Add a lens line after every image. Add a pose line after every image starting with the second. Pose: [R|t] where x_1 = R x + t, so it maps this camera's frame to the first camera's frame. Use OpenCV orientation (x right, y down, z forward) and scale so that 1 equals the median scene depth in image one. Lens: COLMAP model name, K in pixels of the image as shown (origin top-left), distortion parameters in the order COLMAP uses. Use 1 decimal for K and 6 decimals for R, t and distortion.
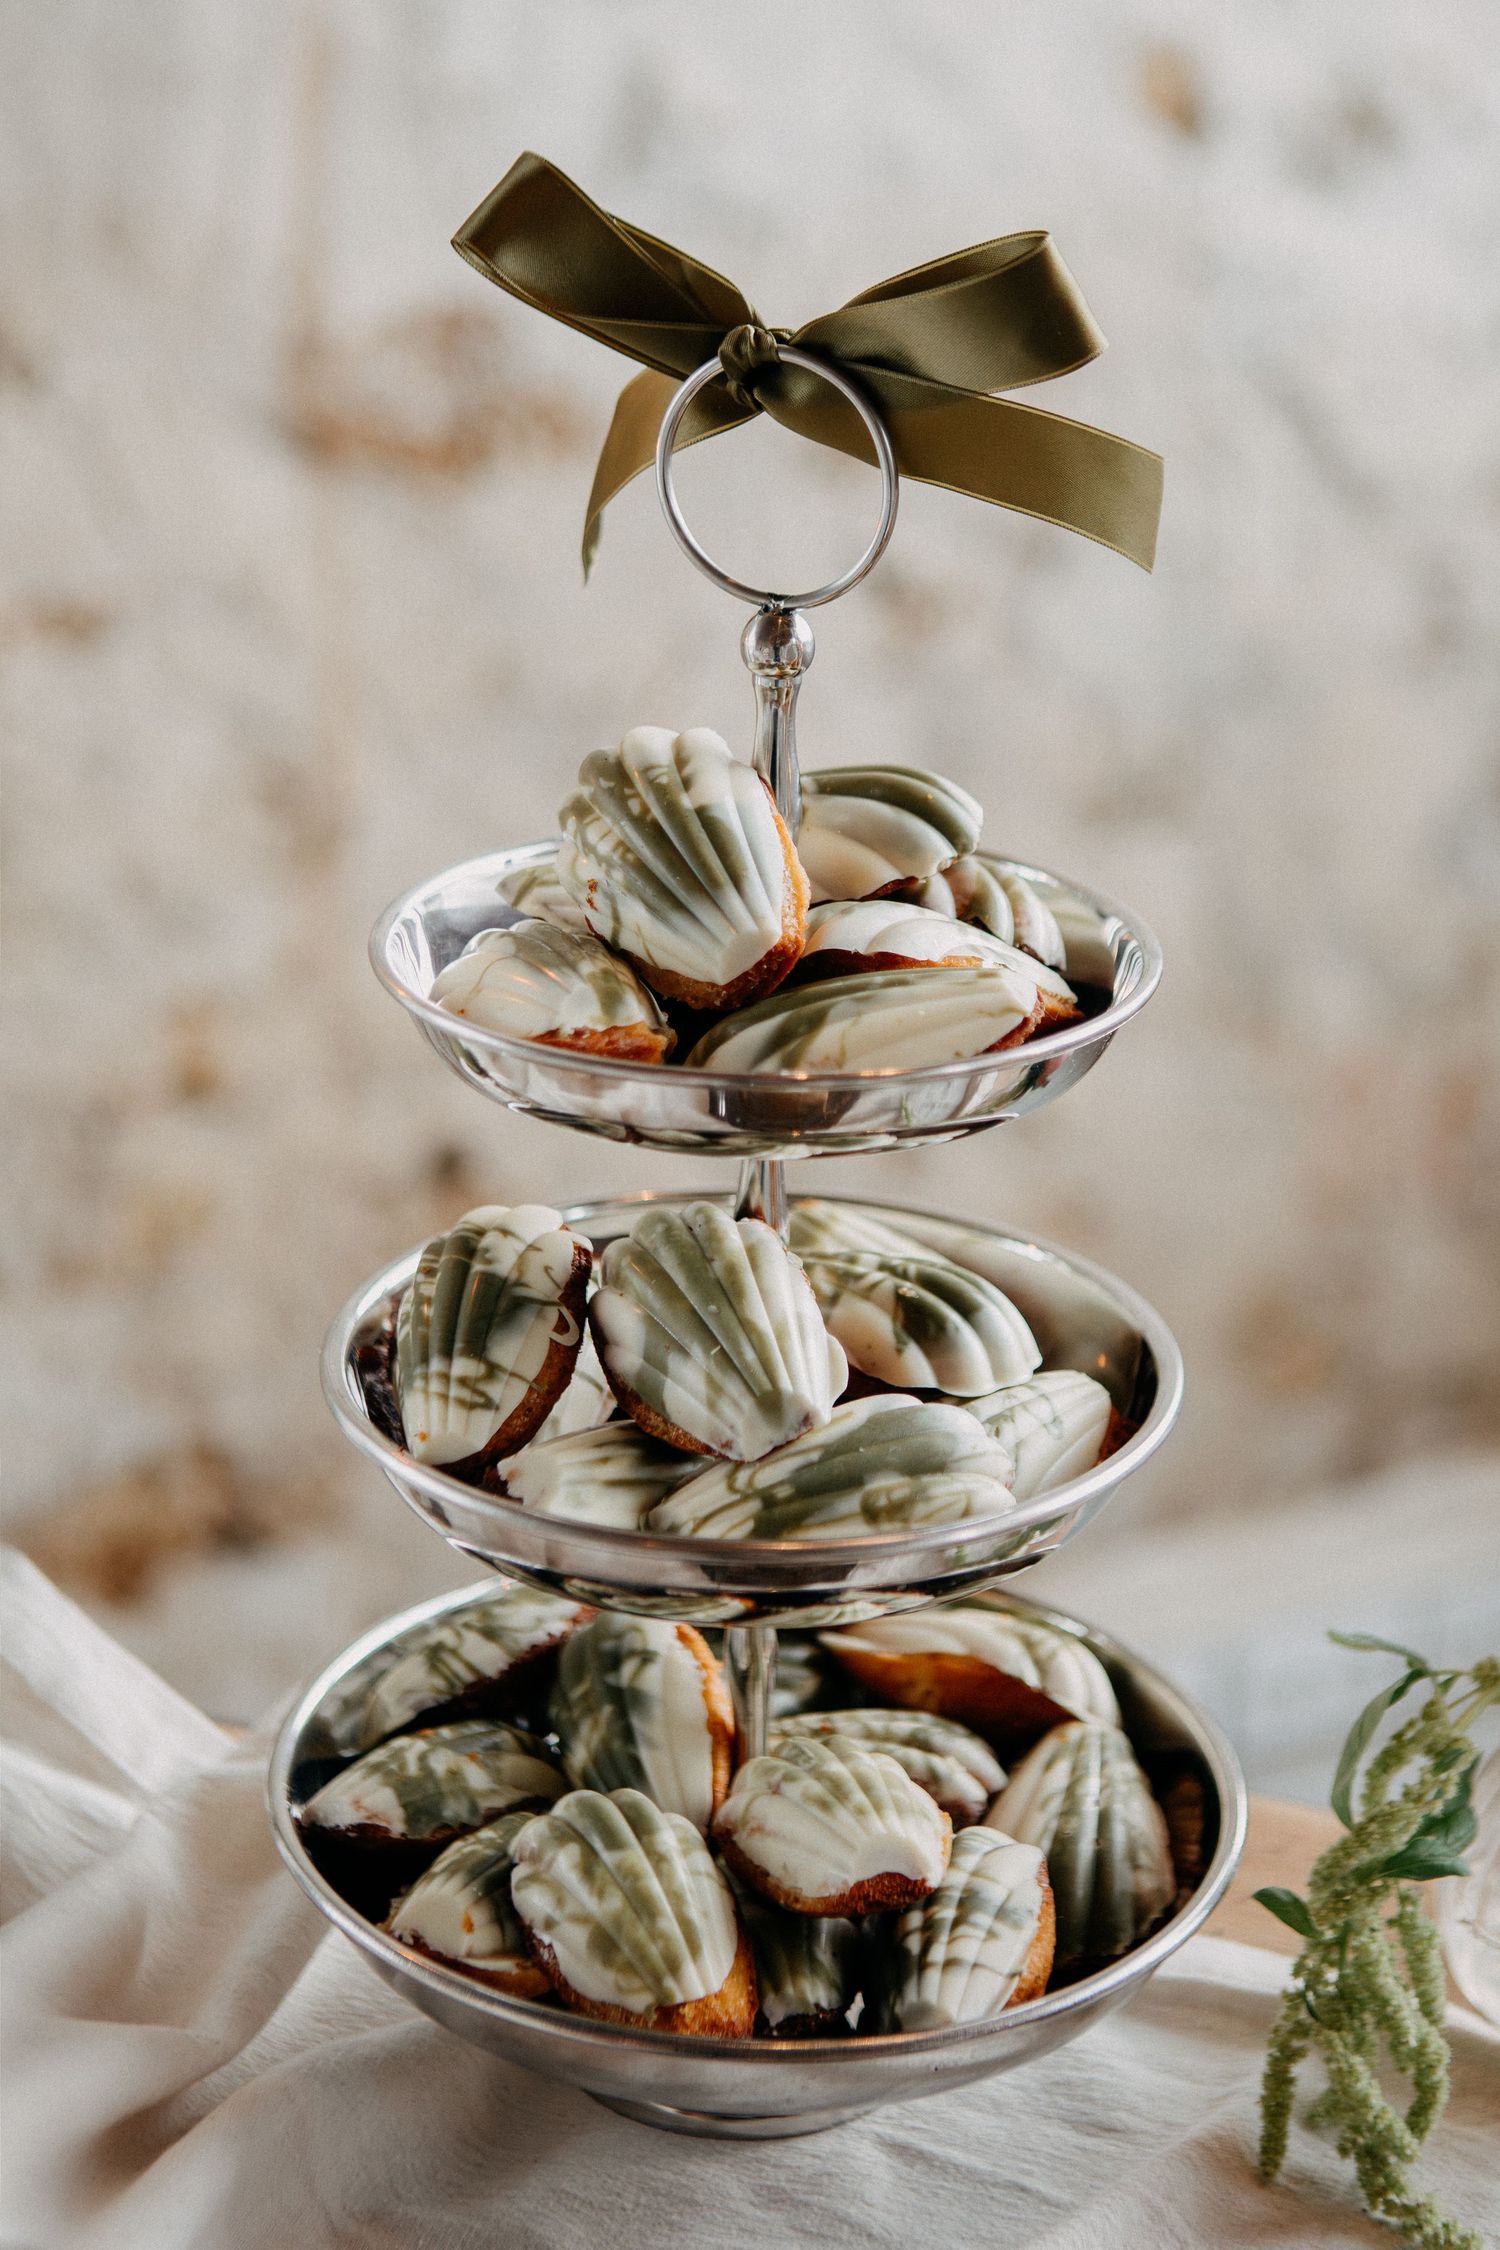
lens RADIAL K [[3918.4, 0, 889.7], [0, 3918.4, 1012.1], [0, 0, 1]] dist [0.049550, 0.000000]
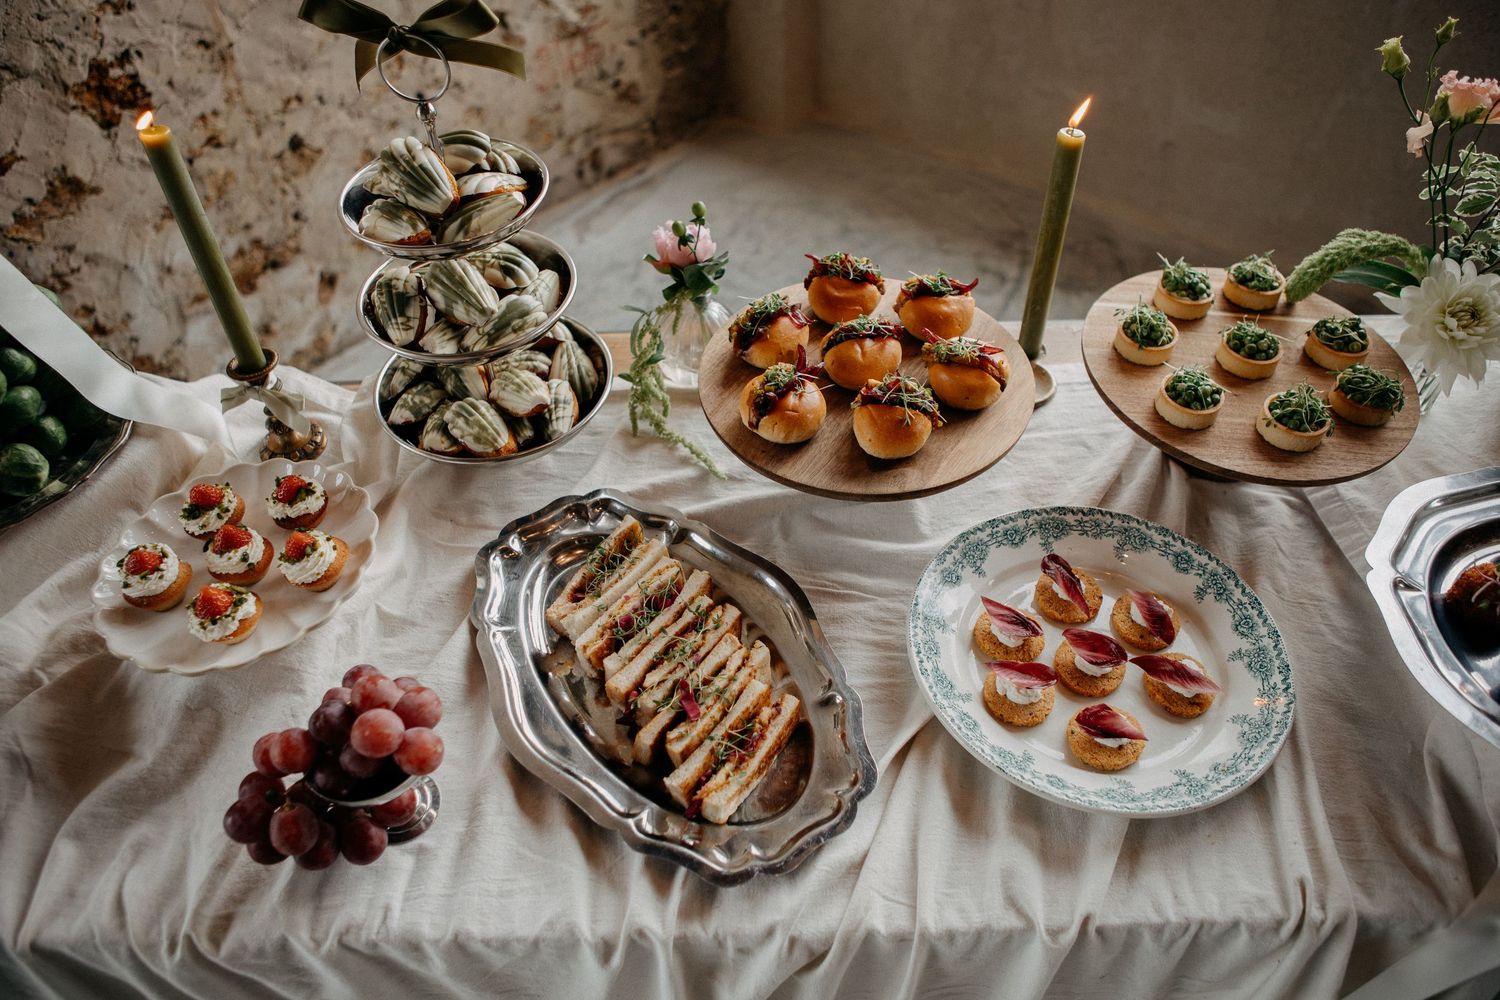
lens RADIAL K [[1049.2, 0, 764.1], [0, 1049.2, 503.1], [0, 0, 1]] dist [-0.076035, 0.027092]
pose [[0.932152, -0.290833, 0.215657, -0.046603], [0.154556, 0.858260, 0.489390, -0.197762], [-0.327421, -0.422855, 0.844979, -0.064917]]
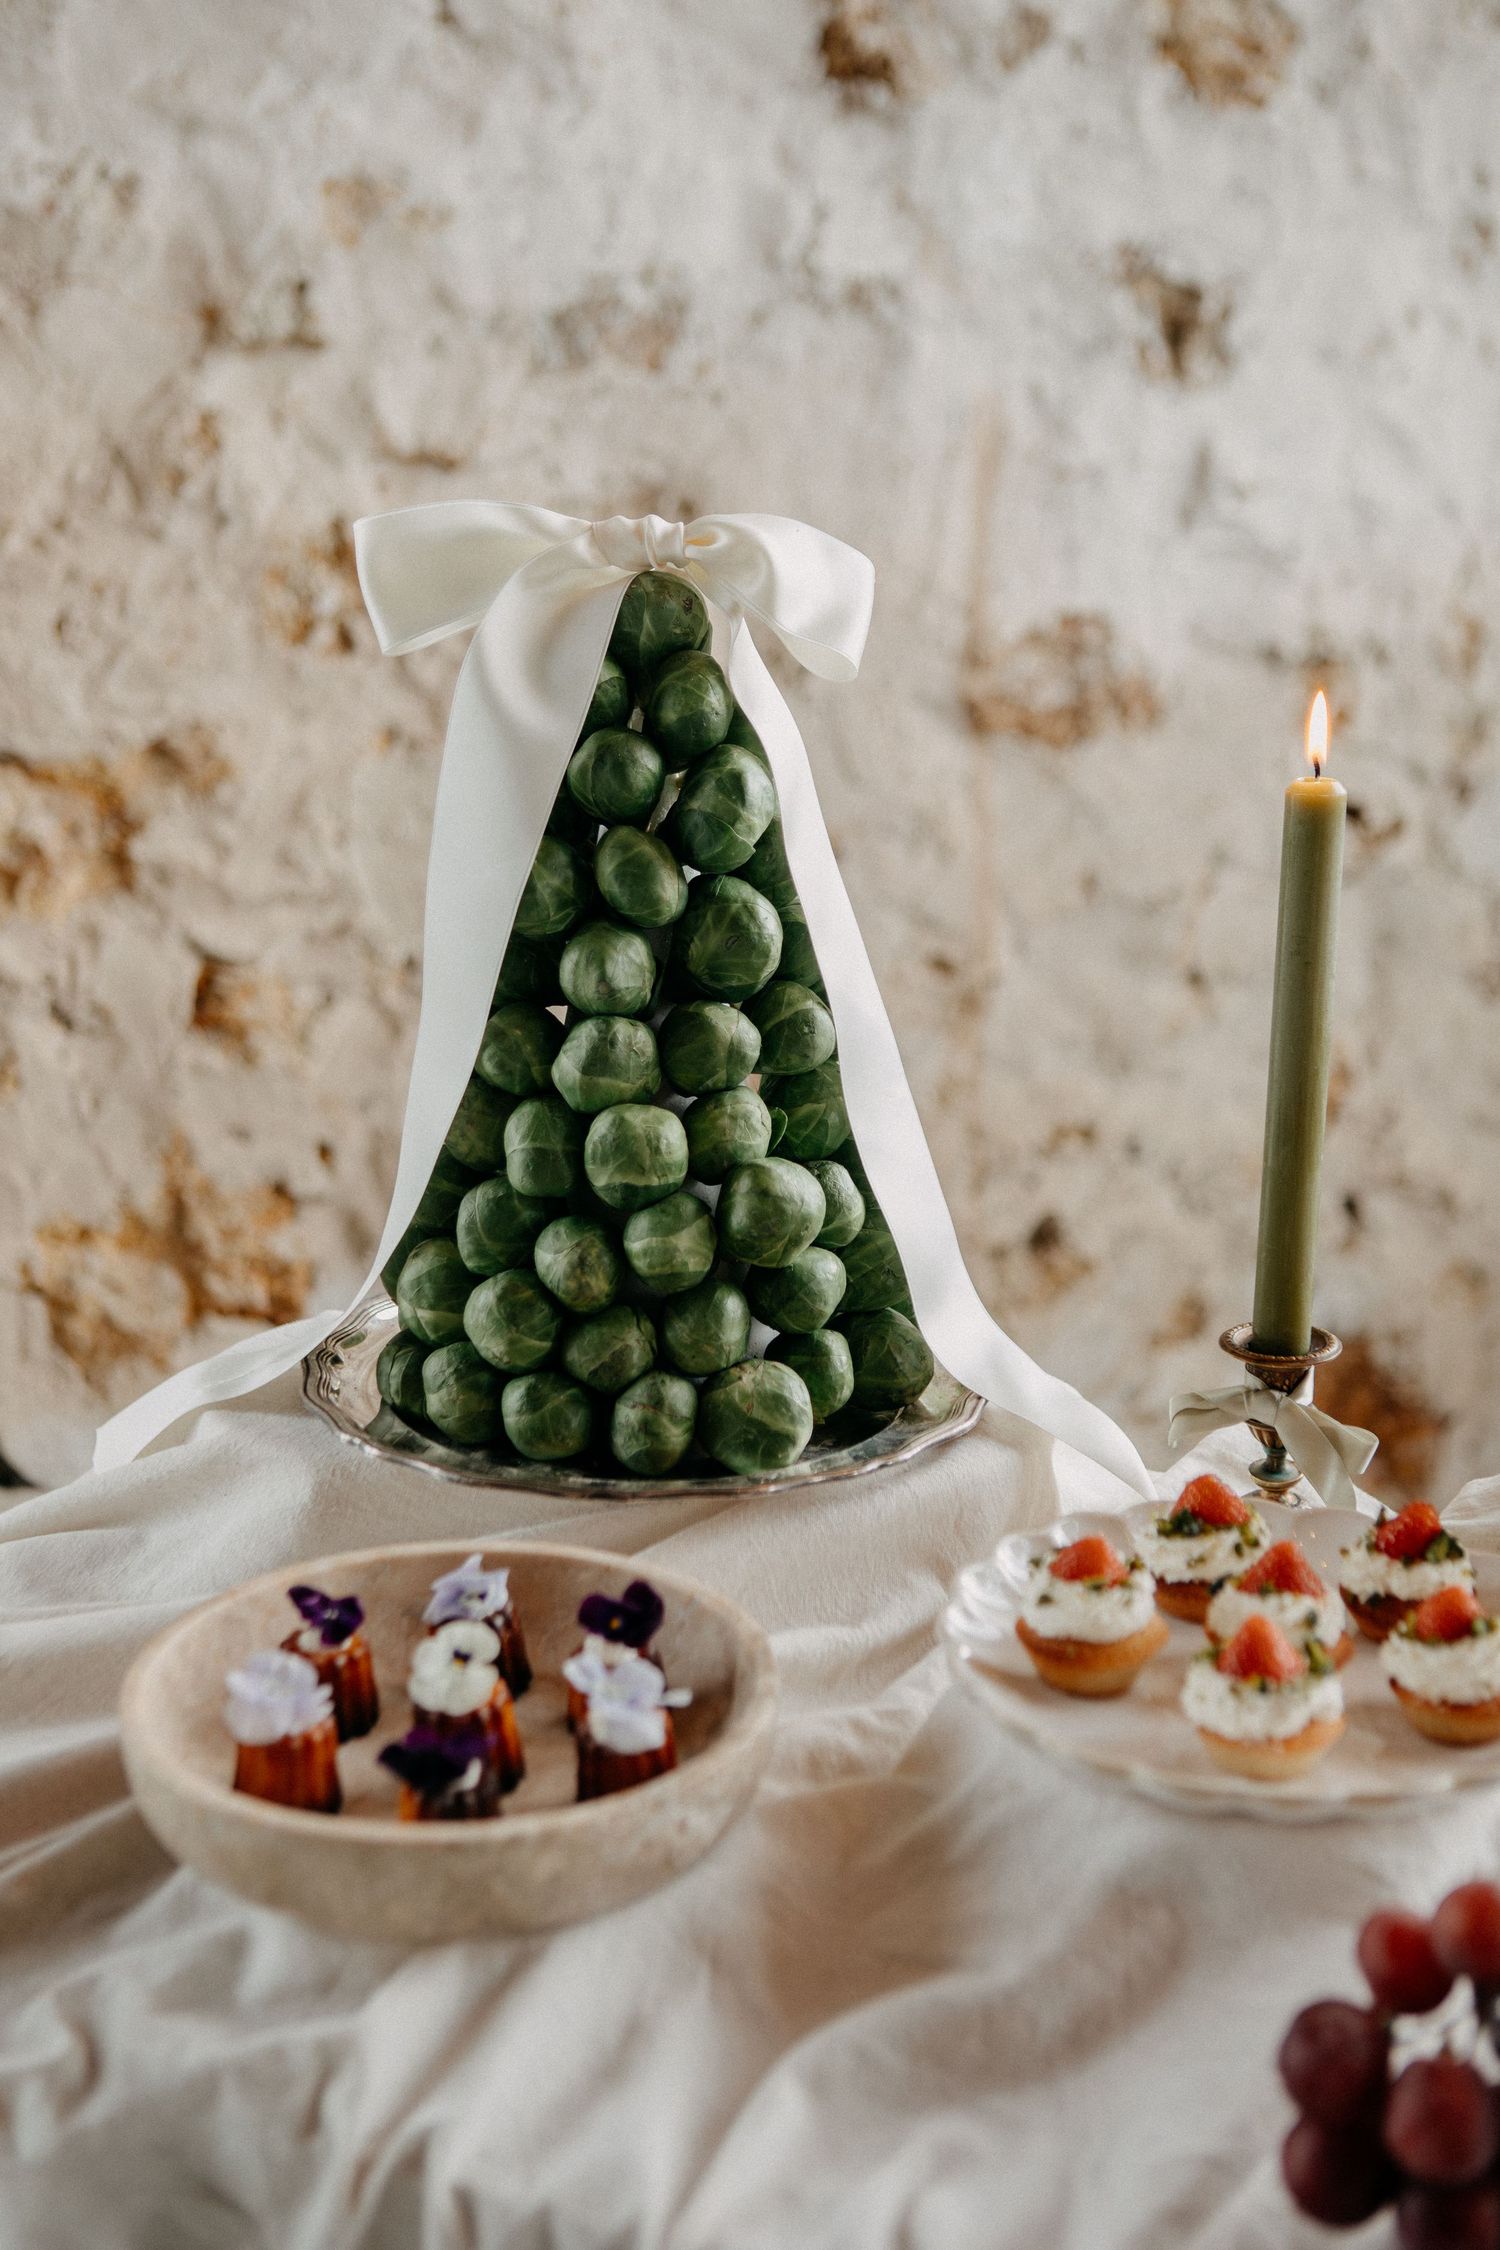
lens RADIAL K [[3152.2, 0, 784.5], [0, 3152.2, 1127.3], [0, 0, 1]] dist [0.023026, 0.000000]
pose [[0.998503, -0.009032, -0.053953, -0.436289], [0.008282, 0.999866, -0.014109, 0.053408], [0.054073, 0.013641, 0.998444, -0.389083]]
